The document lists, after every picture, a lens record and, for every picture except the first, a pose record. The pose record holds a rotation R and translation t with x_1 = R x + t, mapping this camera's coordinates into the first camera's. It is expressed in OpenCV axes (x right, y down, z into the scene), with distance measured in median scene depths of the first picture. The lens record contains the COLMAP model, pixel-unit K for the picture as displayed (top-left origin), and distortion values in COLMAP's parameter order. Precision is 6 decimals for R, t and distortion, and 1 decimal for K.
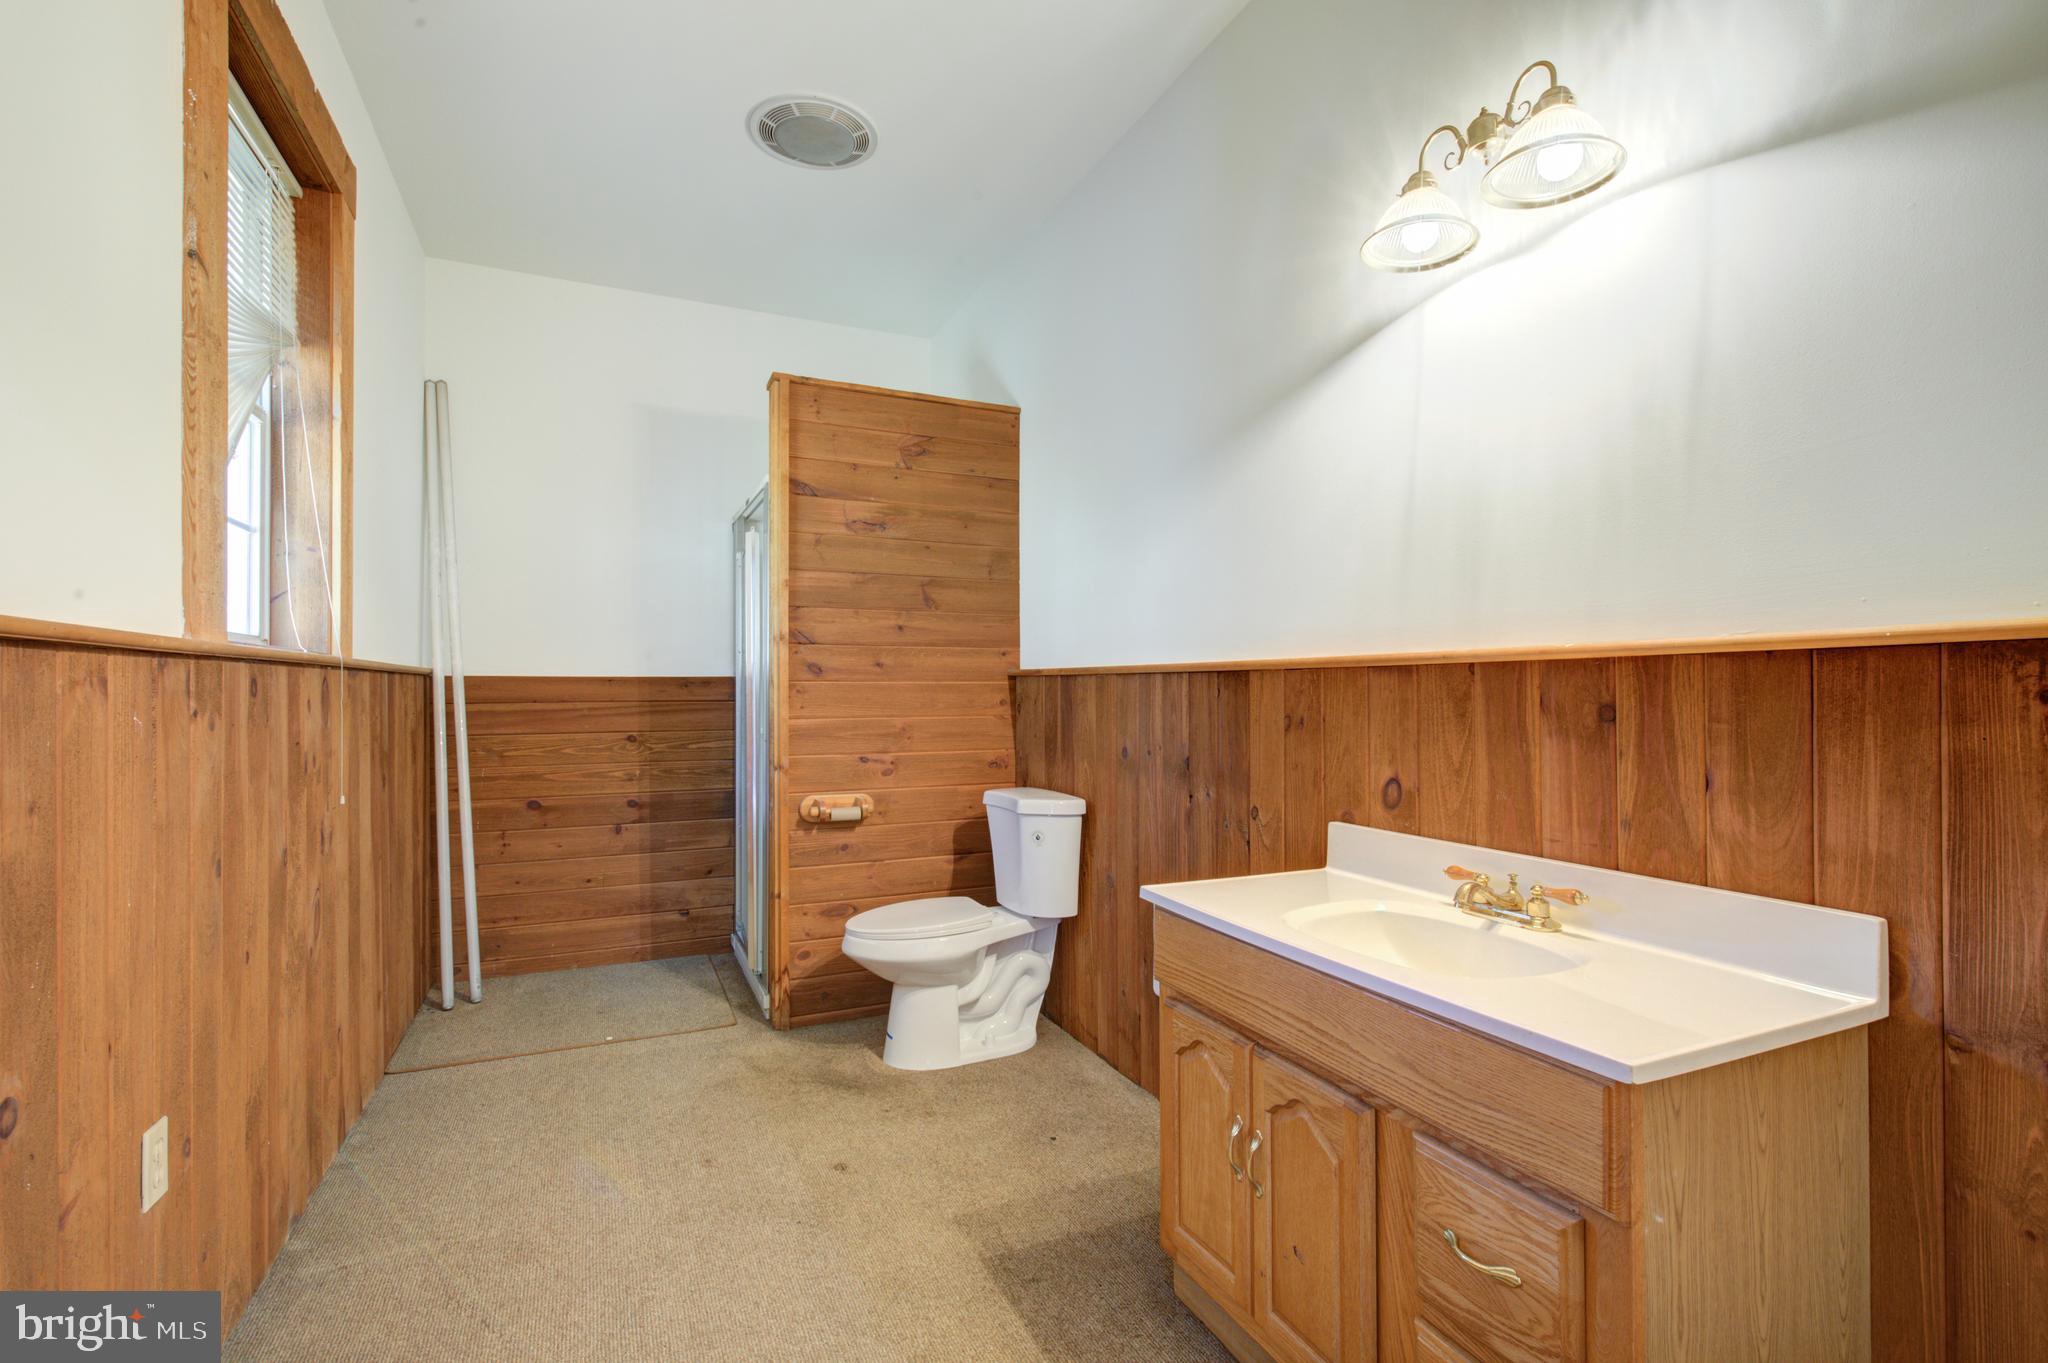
lens RADIAL K [[939.8, 0, 1026.3], [0, 939.8, 681.5], [0, 0, 1]] dist [-0.000506, -0.001152]
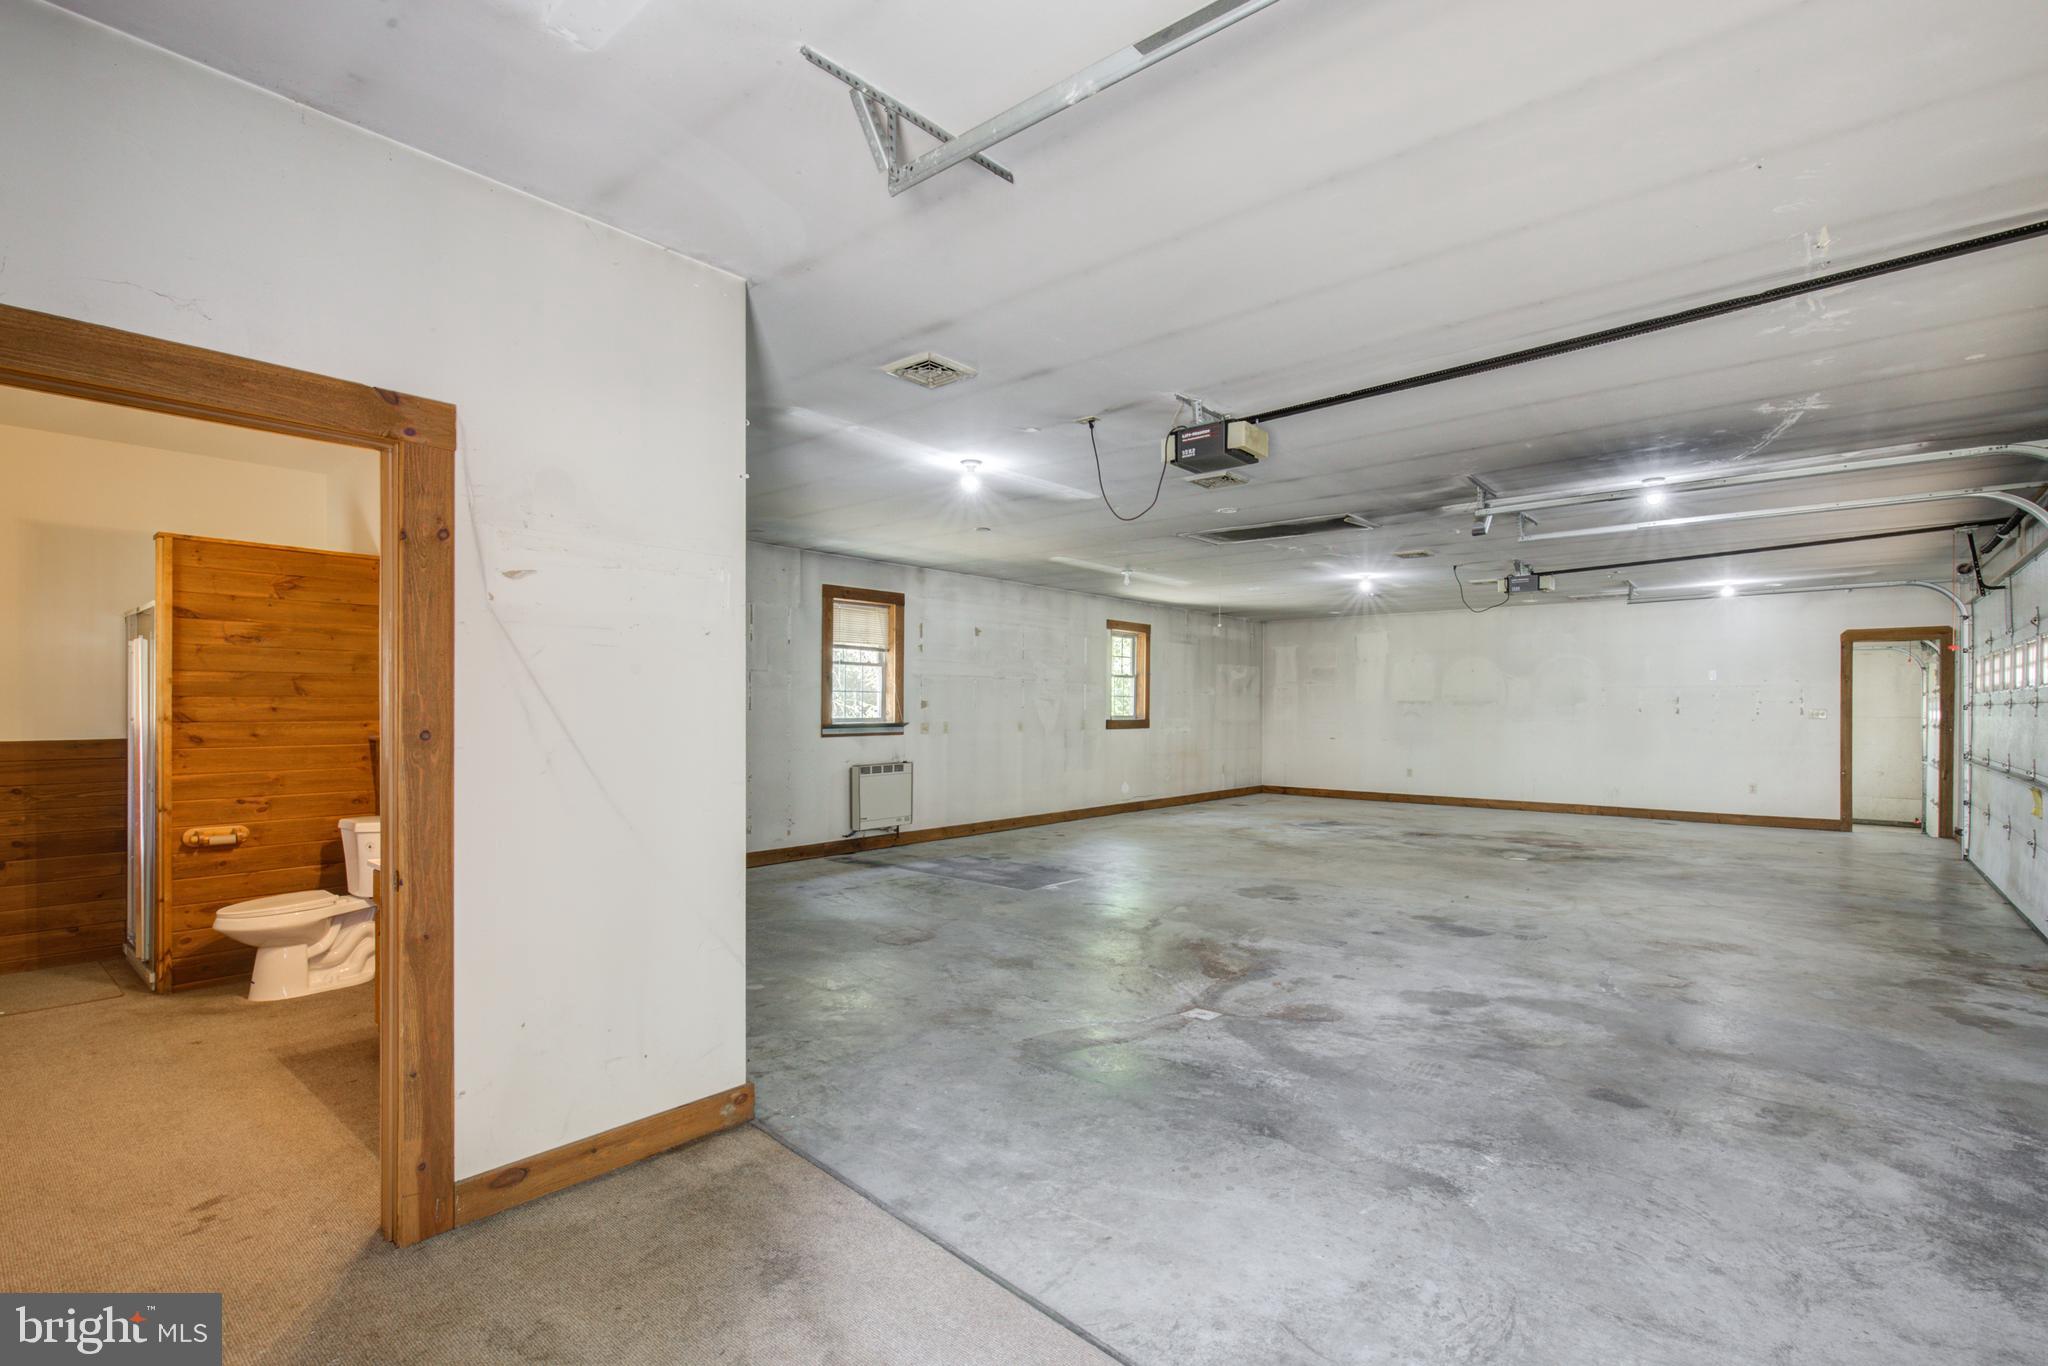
lens RADIAL K [[939.8, 0, 1025.3], [0, 939.8, 703.2], [0, 0, 1]] dist [-0.000506, -0.001152]
pose [[0.902328, 0.002947, 0.431041, 0.289892], [-0.004914, 0.999982, 0.003450, -0.078231], [-0.431023, -0.005232, 0.902326, -0.809546]]
